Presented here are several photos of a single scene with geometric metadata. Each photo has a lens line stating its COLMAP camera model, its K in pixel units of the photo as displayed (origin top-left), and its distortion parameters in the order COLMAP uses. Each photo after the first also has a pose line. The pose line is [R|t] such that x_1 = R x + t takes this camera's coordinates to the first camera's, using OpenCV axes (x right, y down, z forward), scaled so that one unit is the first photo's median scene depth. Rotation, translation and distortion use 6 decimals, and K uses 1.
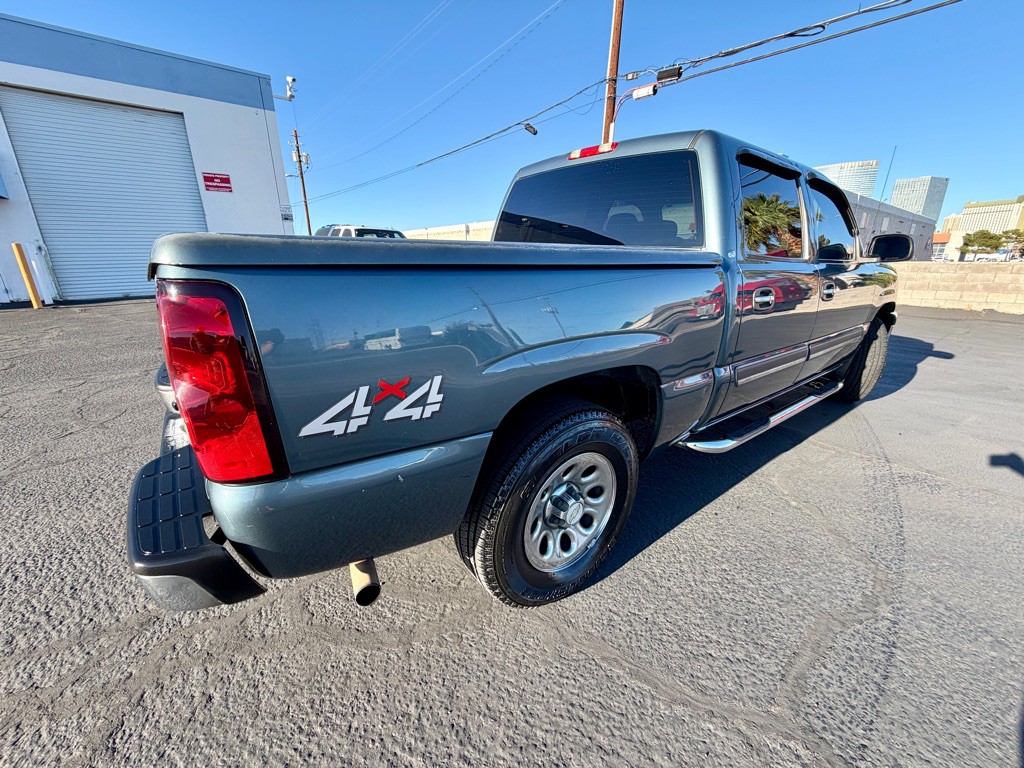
lens RADIAL K [[408.2, 0, 507.3], [0, 408.2, 379.1], [0, 0, 1]] dist [0.001269, -0.000687]
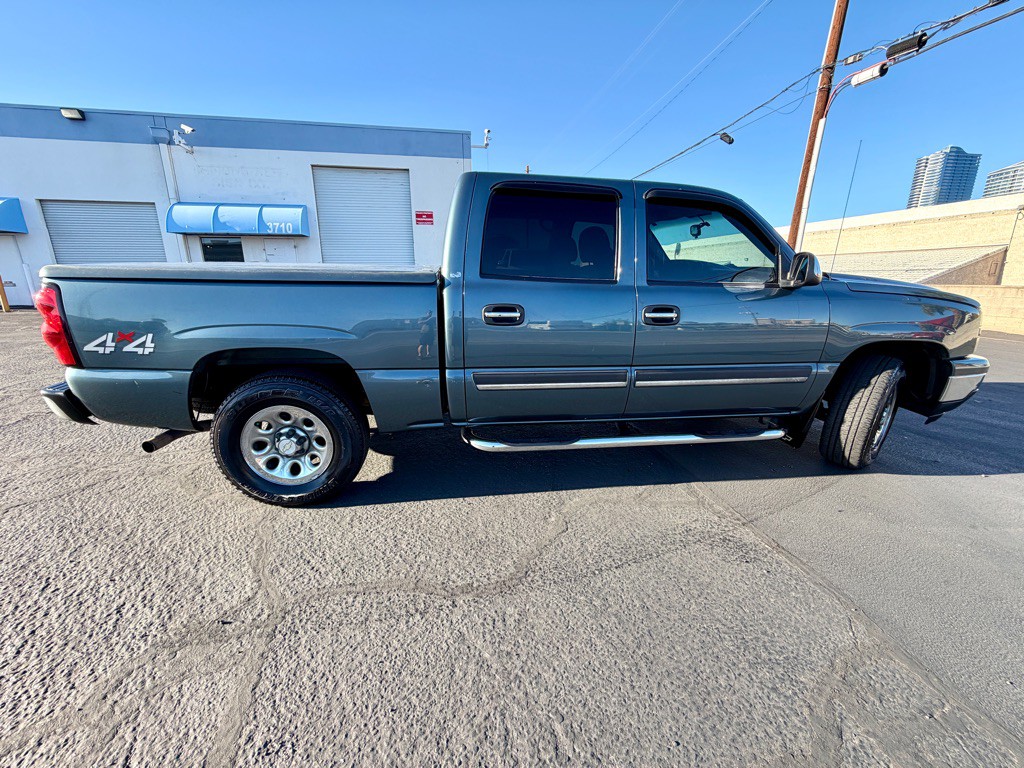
lens RADIAL K [[408.2, 0, 508.8], [0, 408.2, 378.5], [0, 0, 1]] dist [0.001269, -0.000687]
pose [[0.871636, 0.127926, -0.473166, 0.210614], [-0.147977, 0.988977, -0.005211, -0.003678], [0.467284, 0.074559, 0.880958, 0.007325]]
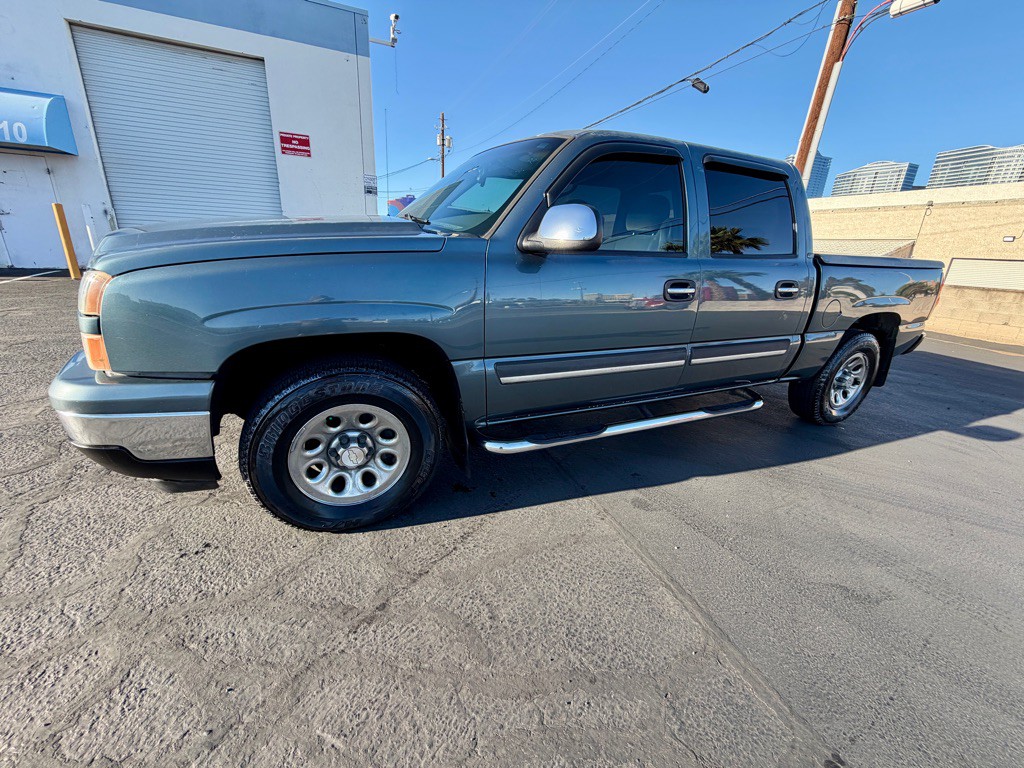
lens RADIAL K [[408.2, 0, 508.9], [0, 408.2, 379.6], [0, 0, 1]] dist [0.001269, -0.000687]
pose [[0.951270, 0.150957, -0.268882, 0.010575], [-0.146035, 0.988536, 0.038336, -0.095539], [0.271587, 0.002798, 0.962410, 0.301586]]
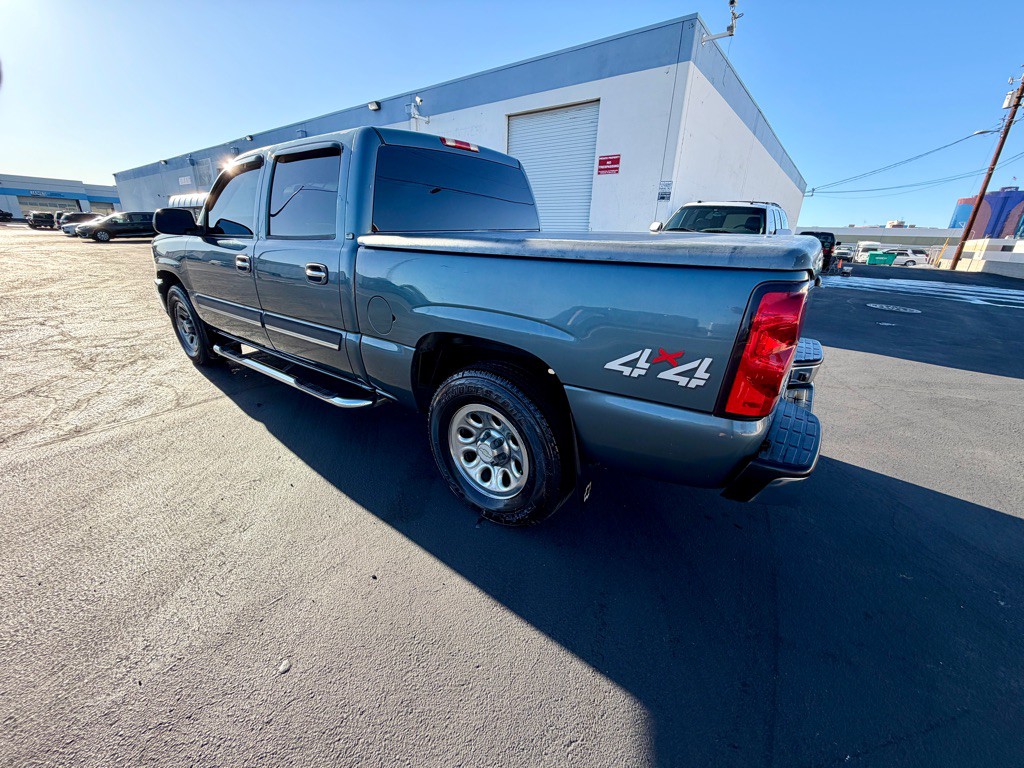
lens RADIAL K [[408.2, 0, 509.2], [0, 408.2, 379.8], [0, 0, 1]] dist [0.001269, -0.000687]
pose [[0.196462, 0.343228, -0.918476, 0.316180], [-0.317791, 0.908456, 0.271508, -0.197007], [0.927584, 0.238542, 0.287552, 0.604650]]
